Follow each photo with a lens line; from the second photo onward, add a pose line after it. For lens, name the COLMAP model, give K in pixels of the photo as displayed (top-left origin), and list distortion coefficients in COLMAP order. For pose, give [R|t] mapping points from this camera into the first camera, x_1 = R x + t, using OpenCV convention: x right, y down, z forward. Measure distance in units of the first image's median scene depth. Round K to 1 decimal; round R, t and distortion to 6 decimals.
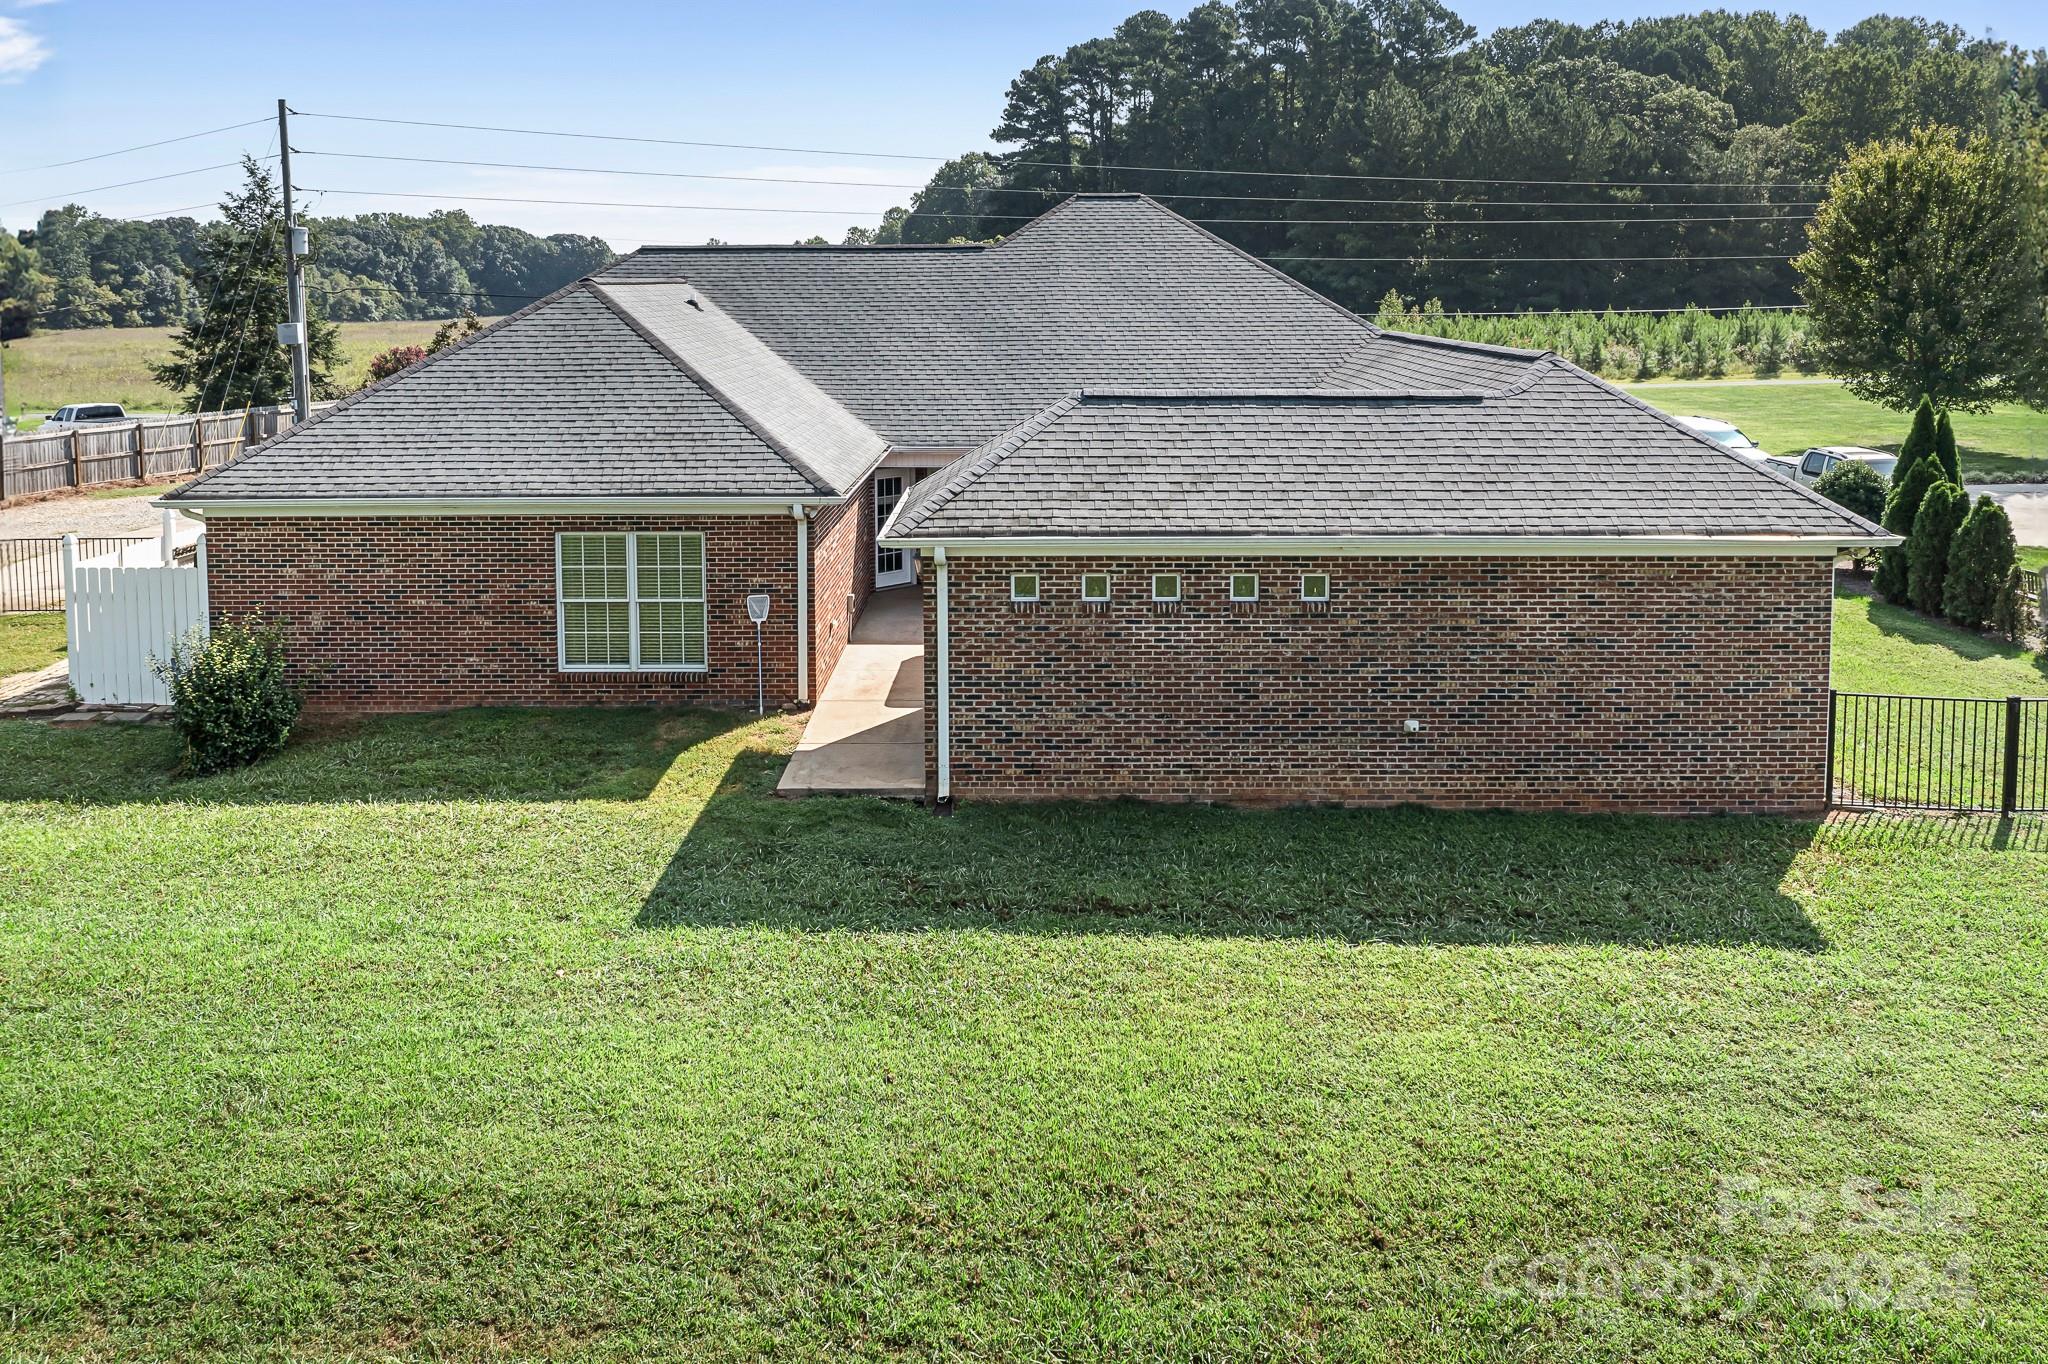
lens RADIAL K [[1635.0, 0, 1011.2], [0, 1635.0, 528.2], [0, 0, 1]] dist [-0.021386, 0.006887]
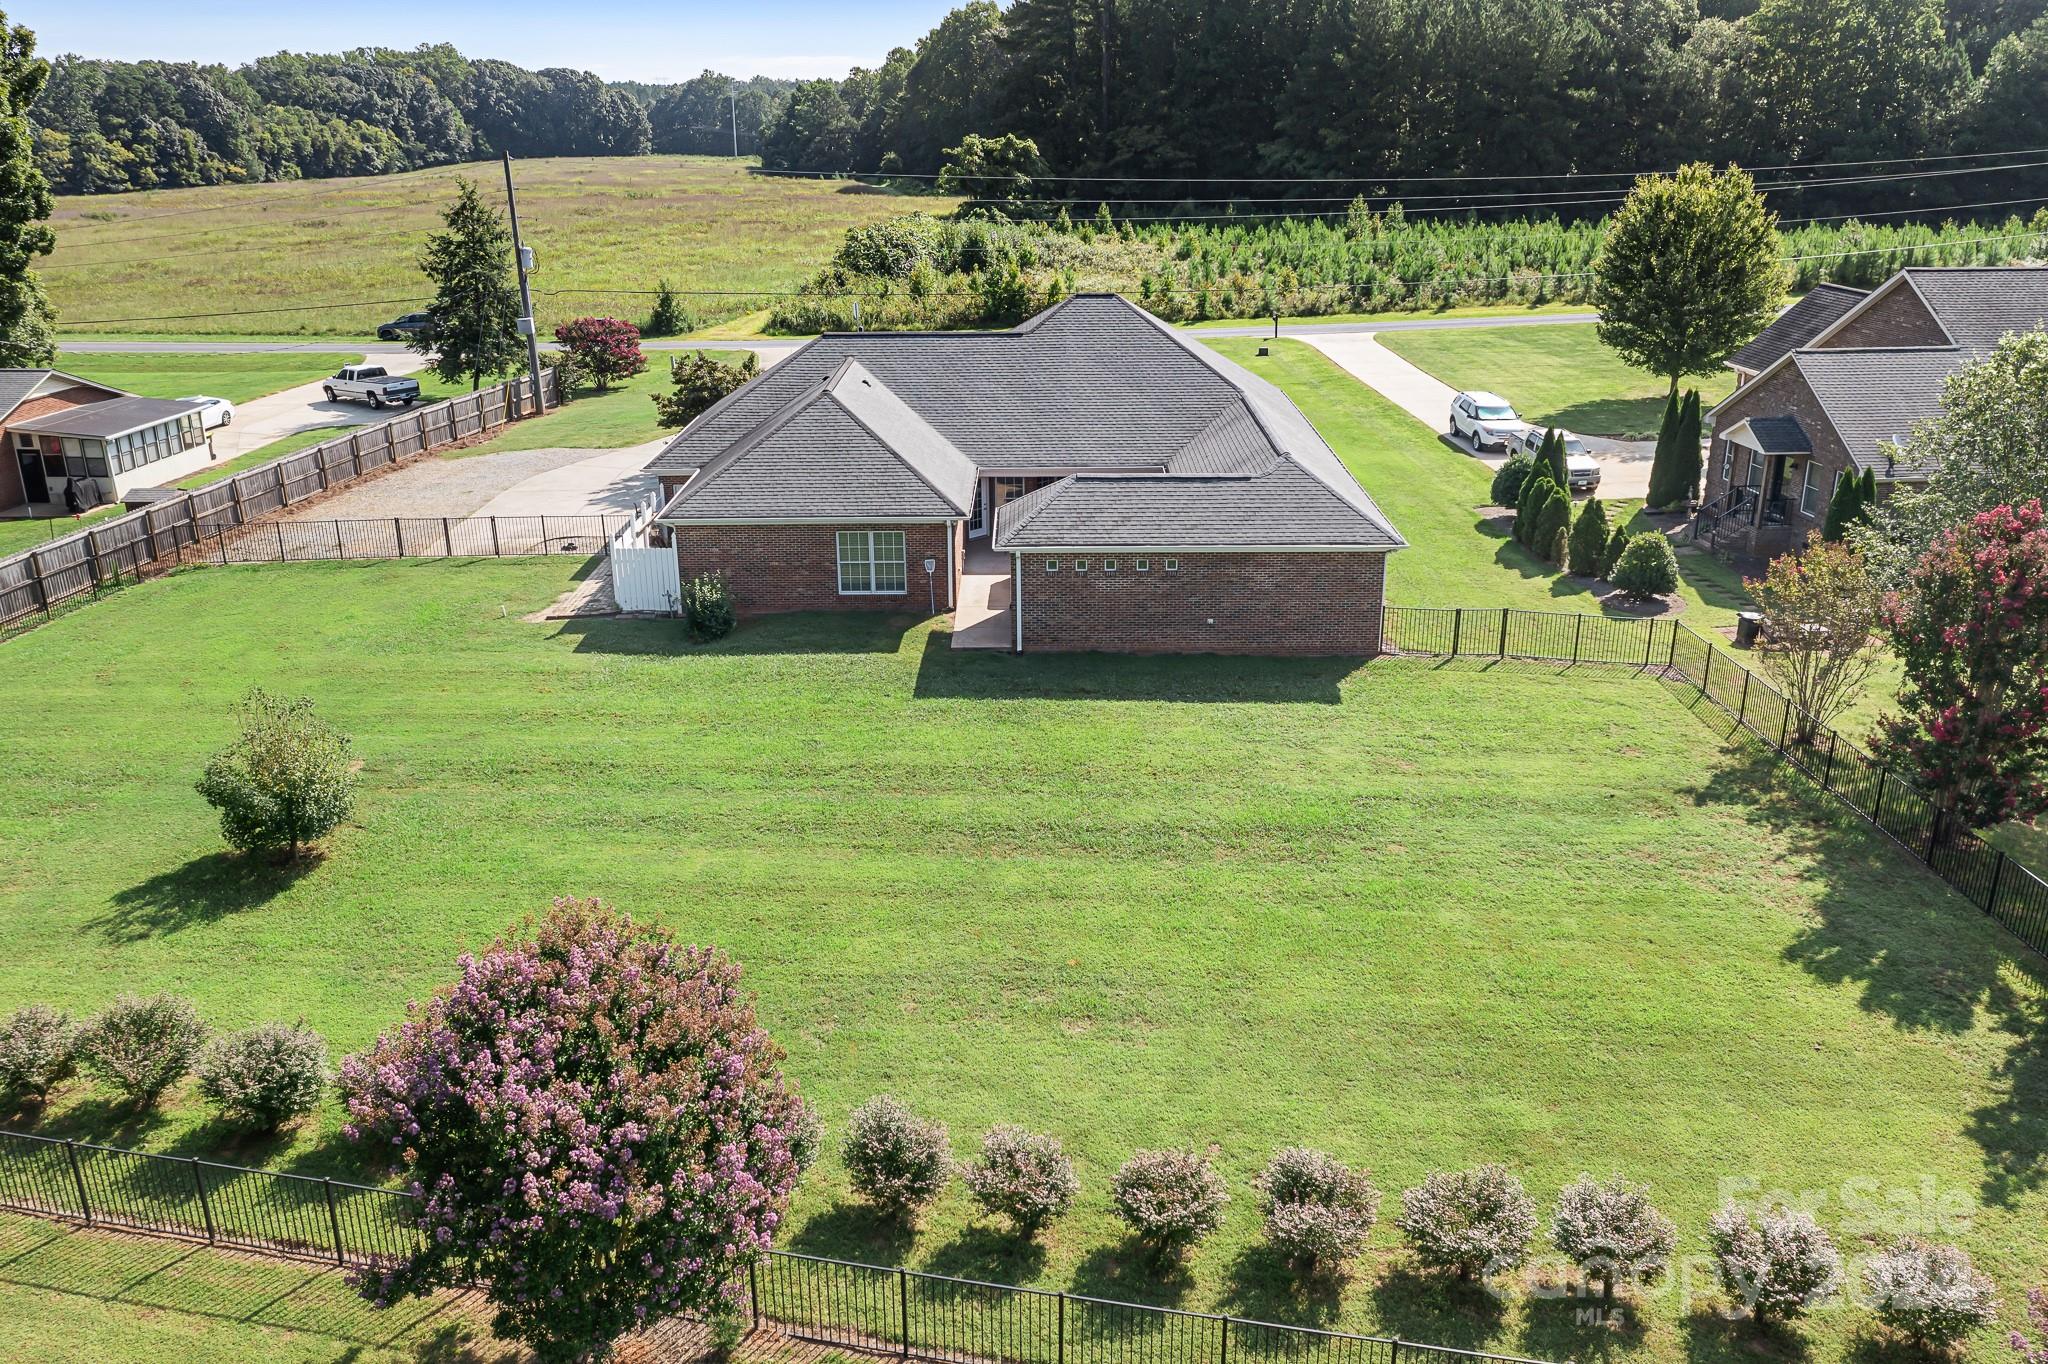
lens RADIAL K [[1635.0, 0, 1022.7], [0, 1635.0, 677.0], [0, 0, 1]] dist [-0.021386, 0.006887]
pose [[0.999982, -0.004708, 0.003745, -0.010091], [0.003924, 0.982344, 0.187041, -0.056723], [-0.004560, -0.187023, 0.982345, -0.314929]]
